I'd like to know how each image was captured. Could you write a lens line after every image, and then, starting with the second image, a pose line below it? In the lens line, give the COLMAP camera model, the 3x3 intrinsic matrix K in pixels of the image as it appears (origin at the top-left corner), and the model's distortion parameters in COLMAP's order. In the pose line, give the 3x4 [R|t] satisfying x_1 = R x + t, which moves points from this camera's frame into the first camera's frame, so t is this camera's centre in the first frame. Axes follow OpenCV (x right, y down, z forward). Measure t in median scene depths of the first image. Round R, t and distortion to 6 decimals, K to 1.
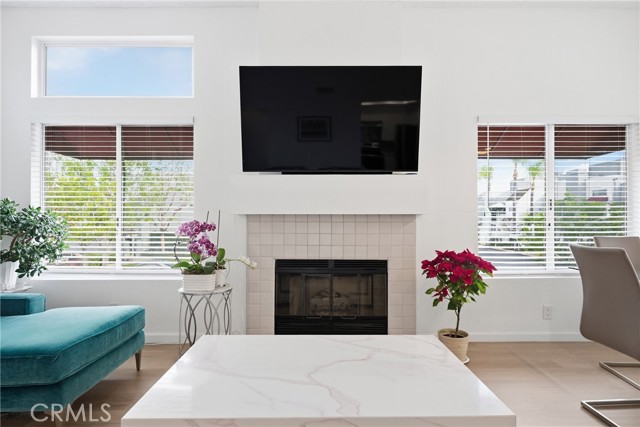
lens RADIAL K [[339.7, 0, 318.1], [0, 339.7, 211.9], [0, 0, 1]] dist [0.000329, 0.000147]
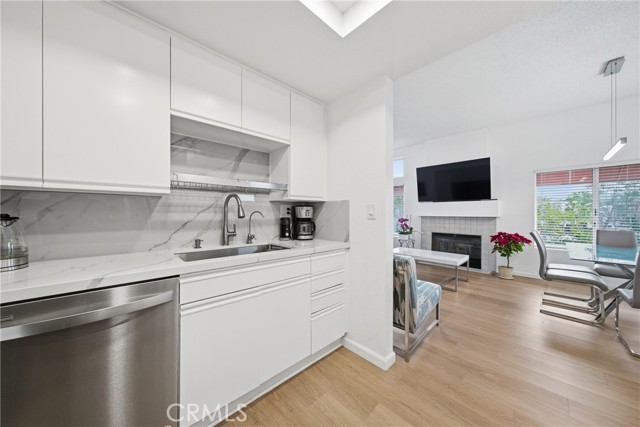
lens RADIAL K [[209.5, 0, 320.0], [0, 209.5, 213.5], [0, 0, 1]] dist [-0.000404, 0.000018]
pose [[0.677265, 0.004228, -0.735727, 0.525141], [0.009328, 0.999854, 0.014333, -0.048902], [0.735680, -0.016570, 0.677126, -0.852747]]
